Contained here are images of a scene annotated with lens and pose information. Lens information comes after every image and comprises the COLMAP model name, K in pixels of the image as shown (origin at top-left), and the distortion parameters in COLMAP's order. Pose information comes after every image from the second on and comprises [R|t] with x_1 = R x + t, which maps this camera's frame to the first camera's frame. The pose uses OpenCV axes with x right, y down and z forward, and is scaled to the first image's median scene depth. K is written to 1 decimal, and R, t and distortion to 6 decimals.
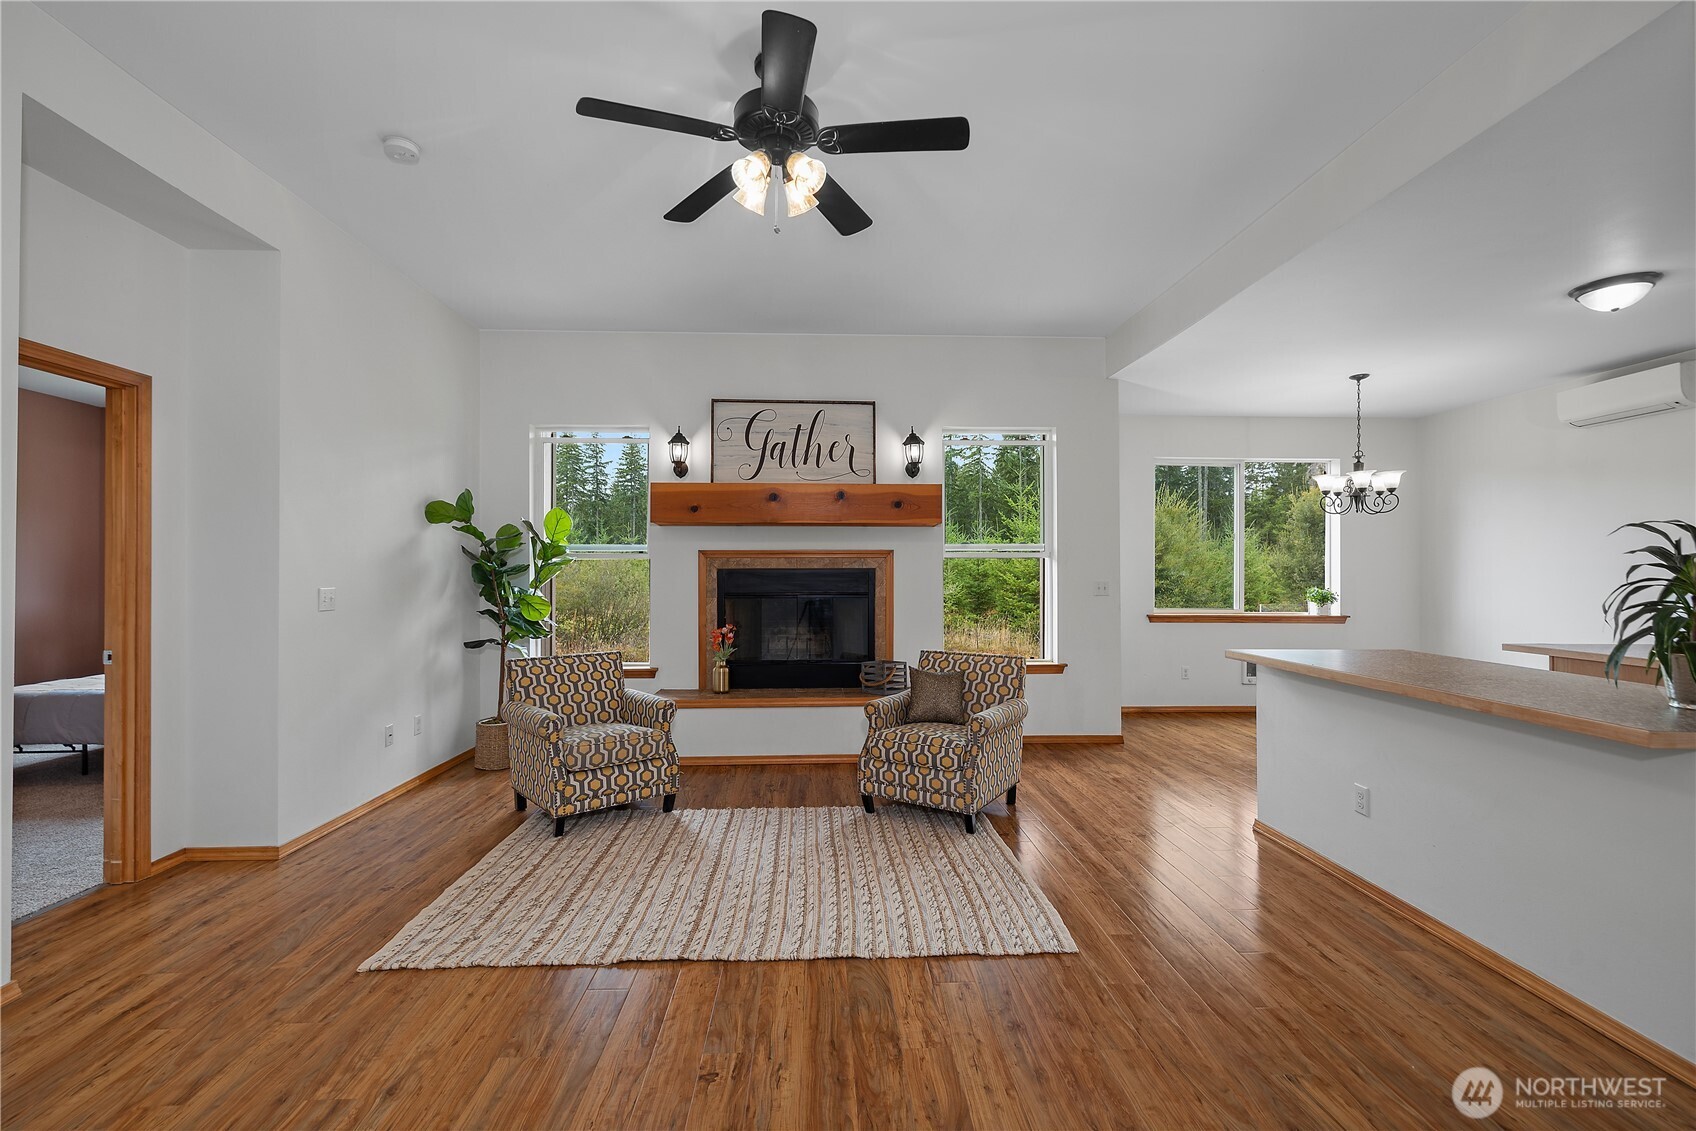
lens RADIAL K [[730.4, 0, 846.0], [0, 730.4, 563.1], [0, 0, 1]] dist [0.002633, 0.000985]
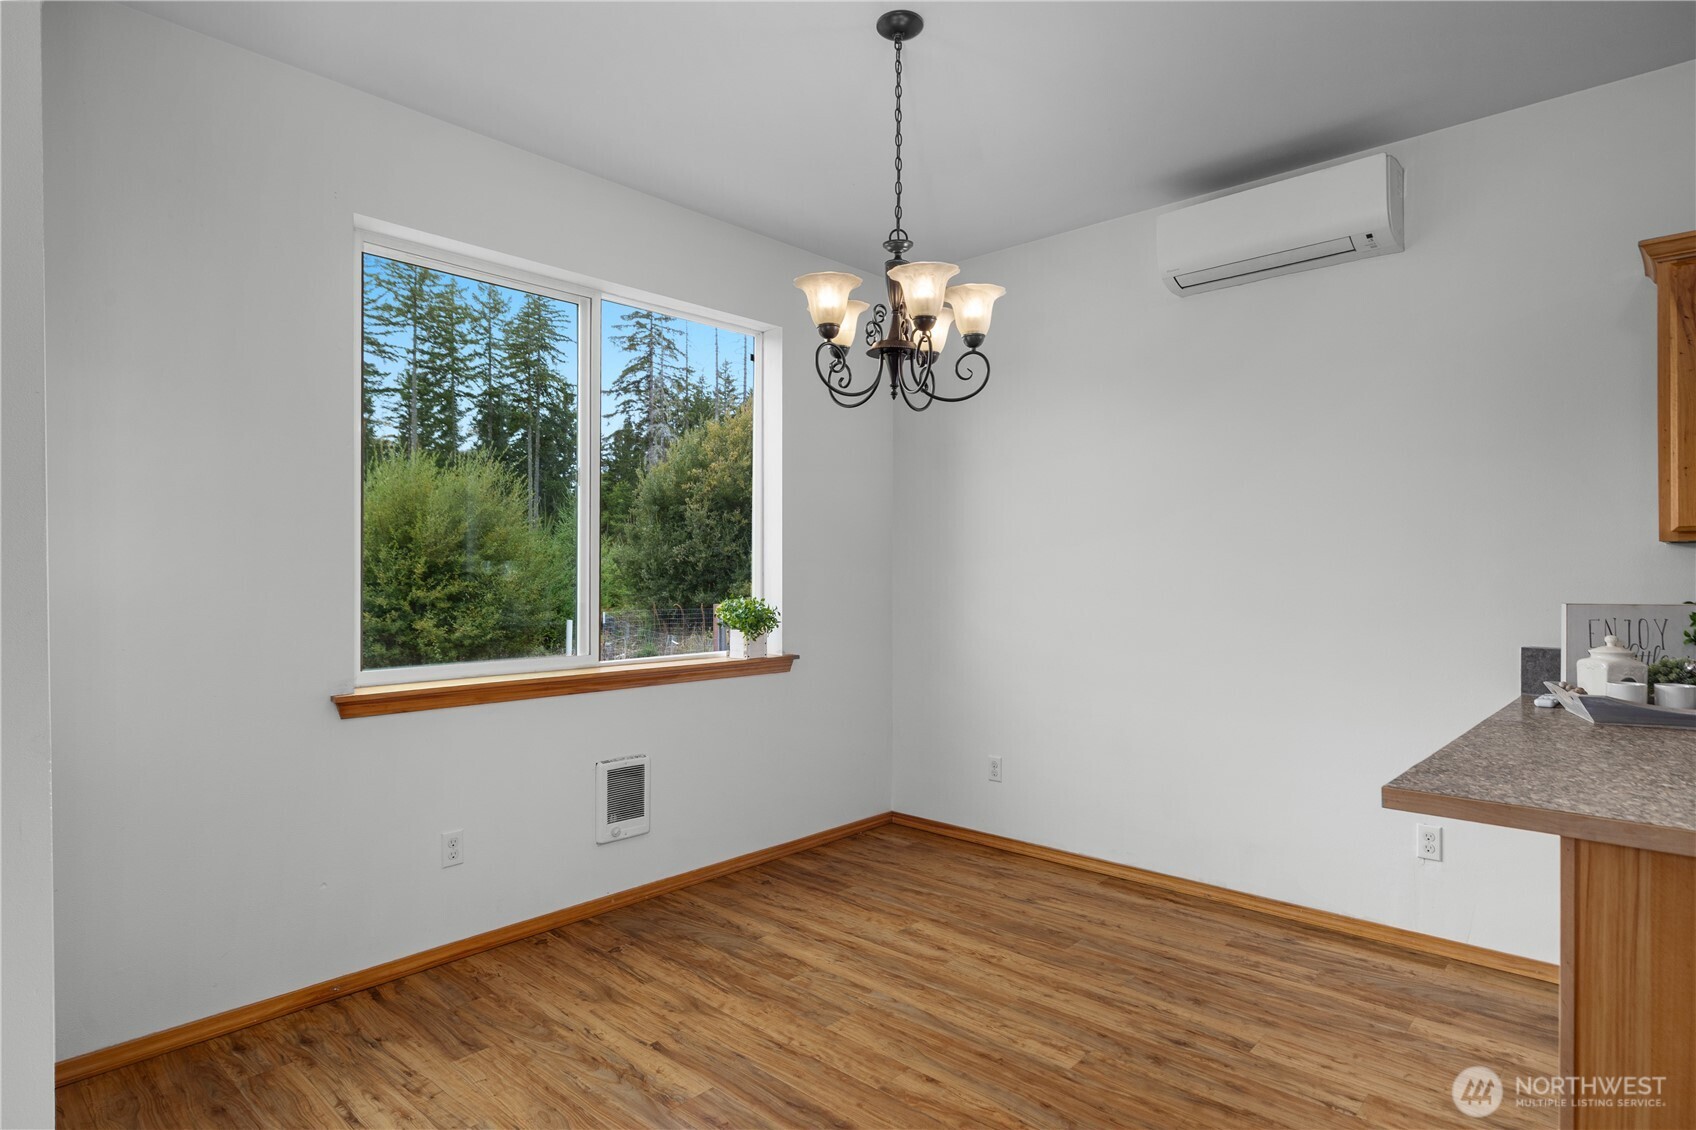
lens RADIAL K [[906.2, 0, 849.0], [0, 906.2, 577.1], [0, 0, 1]] dist [0.005197, 0.002091]
pose [[0.705602, -0.008217, 0.708561, 0.376573], [-0.006859, 0.999807, 0.018425, 0.012284], [-0.708575, -0.017861, 0.705409, 0.724585]]
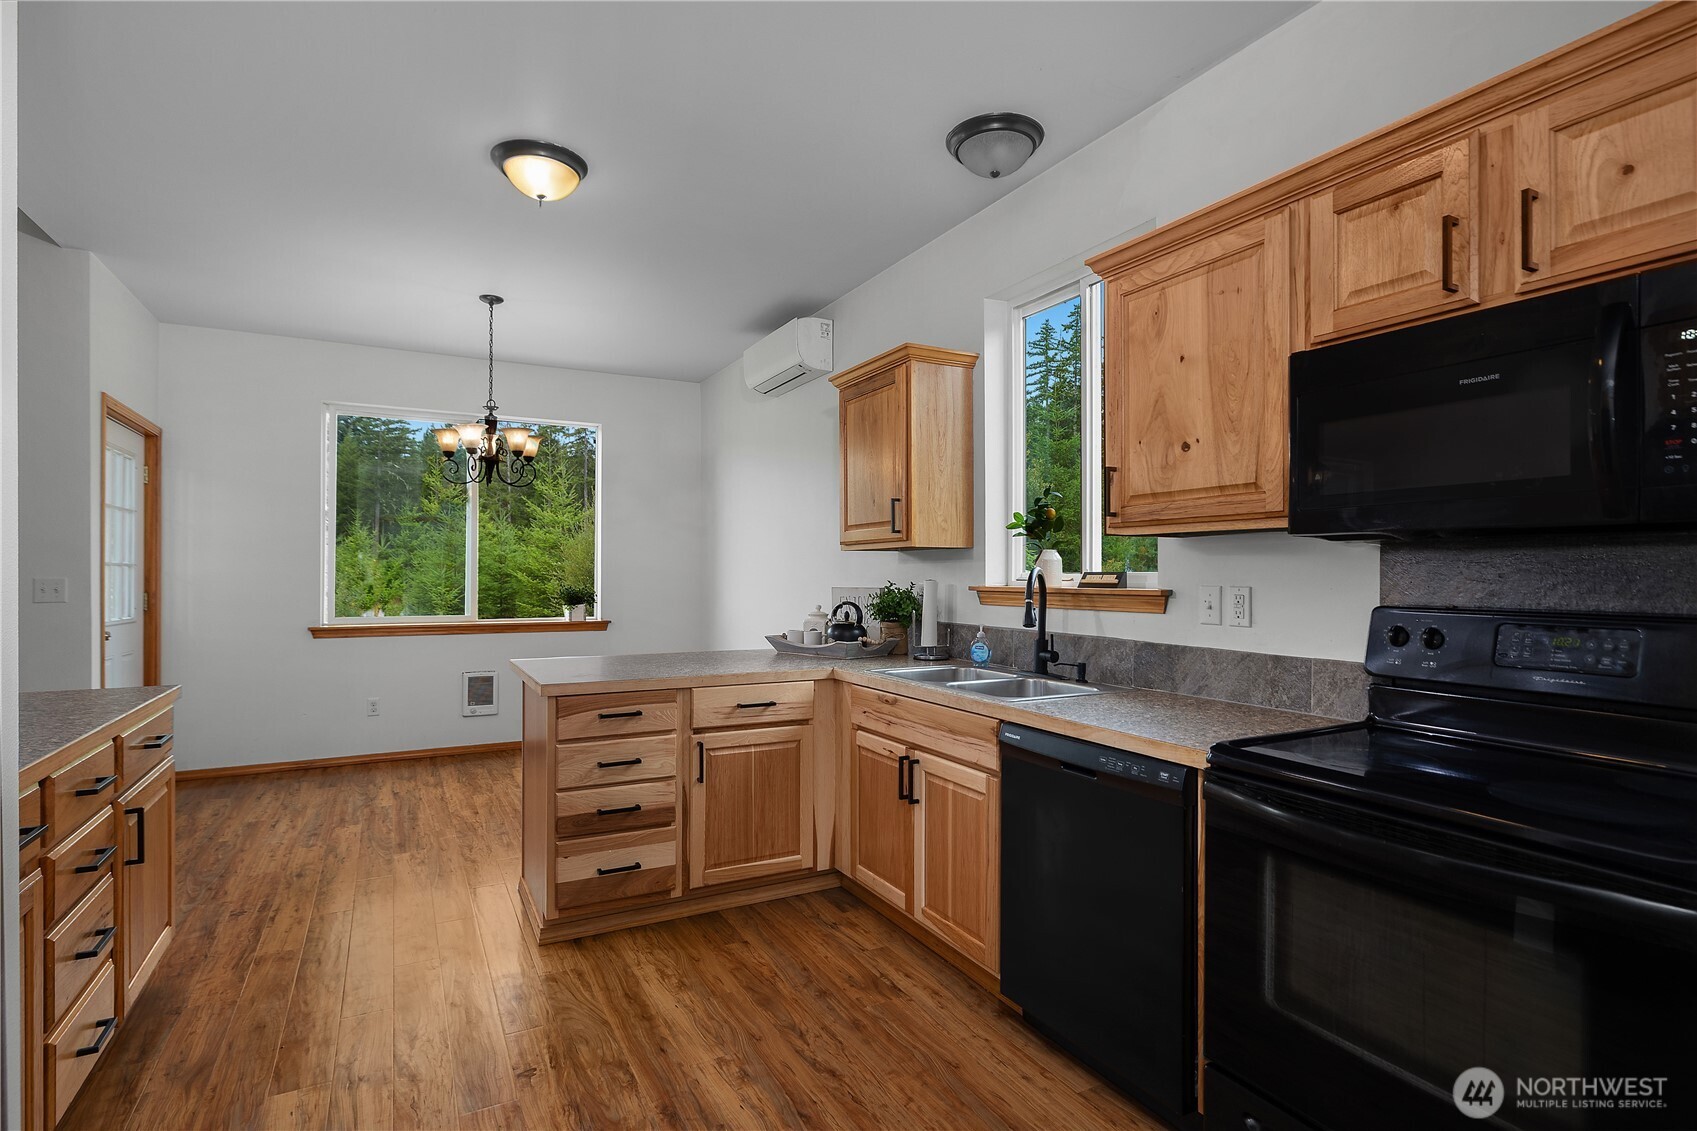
lens RADIAL K [[830.8, 0, 848.5], [0, 830.8, 571.4], [0, 0, 1]] dist [-0.009763, -0.000255]
pose [[0.896254, -0.002177, 0.443537, 0.678843], [-0.002792, 0.999940, 0.010551, 0.010128], [-0.443533, -0.010695, 0.896194, 0.092923]]
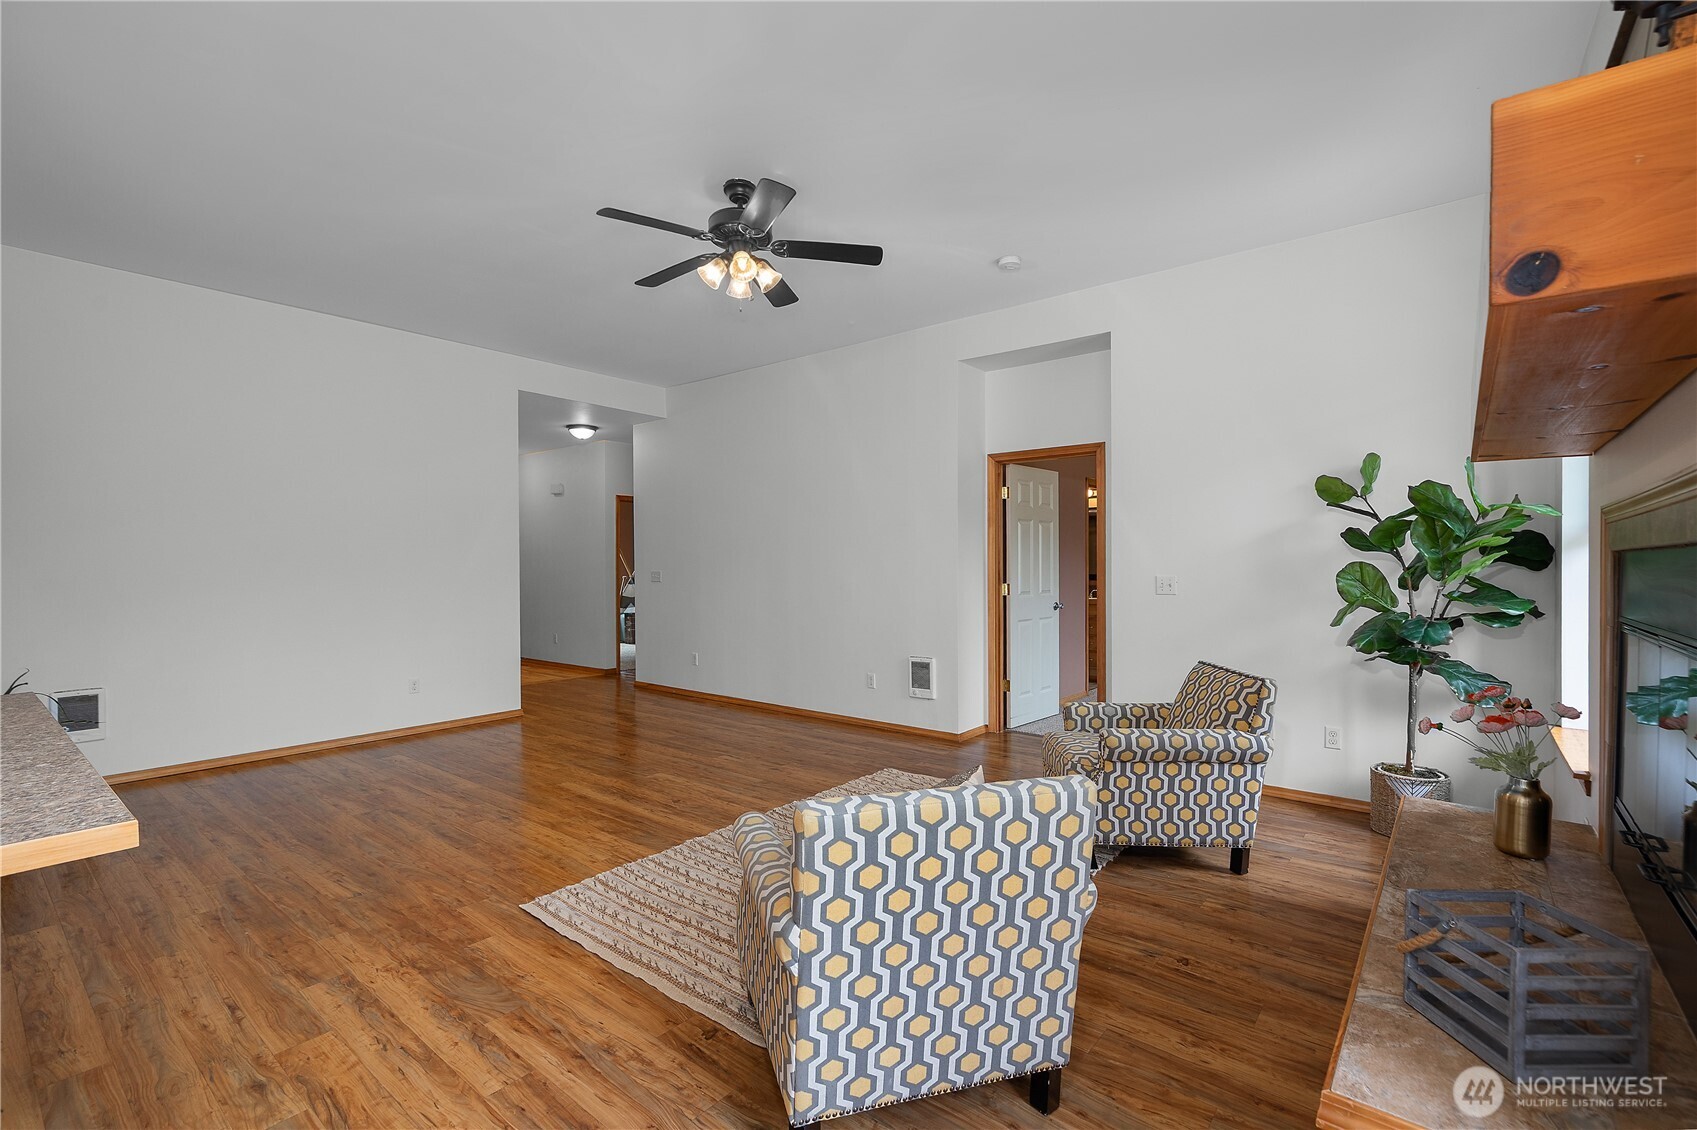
lens RADIAL K [[730.8, 0, 857.5], [0, 730.8, 576.1], [0, 0, 1]] dist [0.002633, 0.000985]
pose [[-0.653788, 0.006462, -0.756650, 0.382171], [0.010492, 0.999945, -0.000527, 0.018006], [0.756605, -0.008283, -0.653820, 0.990541]]
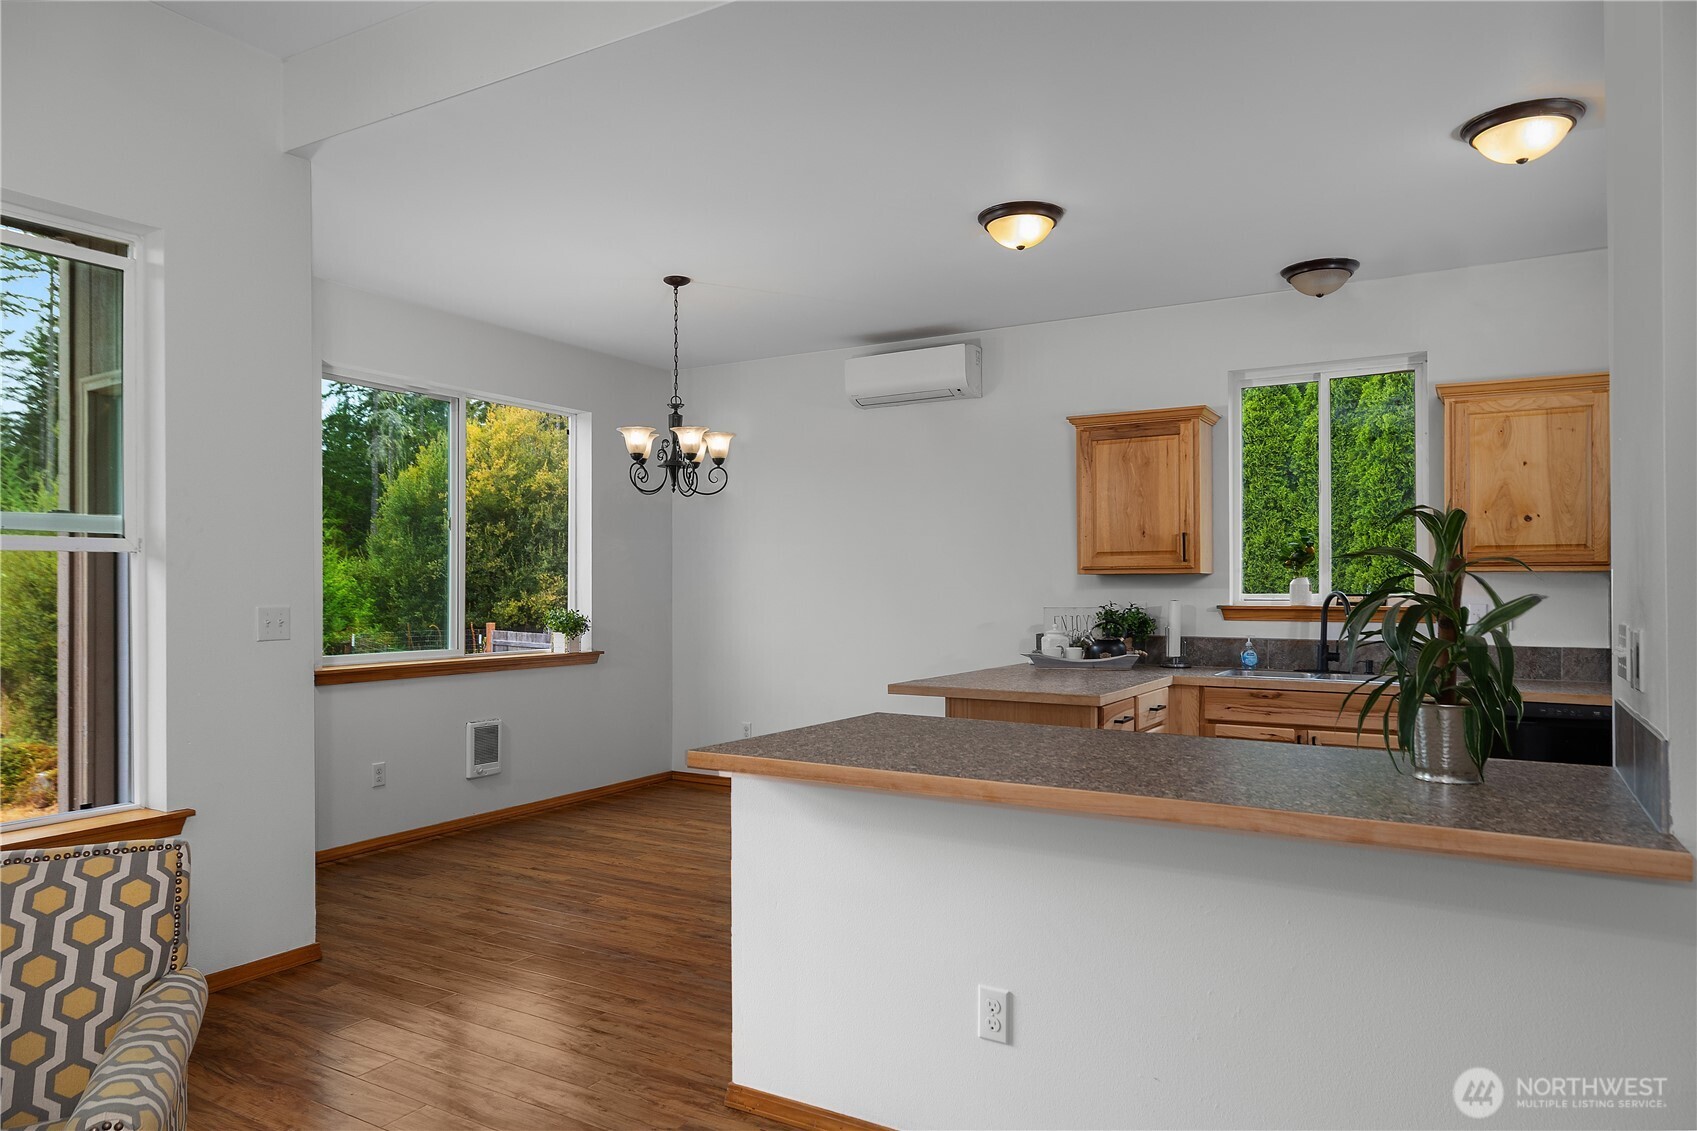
lens RADIAL K [[1059.7, 0, 839.7], [0, 1059.7, 585.2], [0, 0, 1]] dist [-0.011982, 0.001995]
pose [[0.547154, -0.002126, 0.837029, 0.001699], [-0.008272, 0.999934, 0.007947, 0.003699], [-0.836991, -0.011273, 0.547101, 0.385746]]
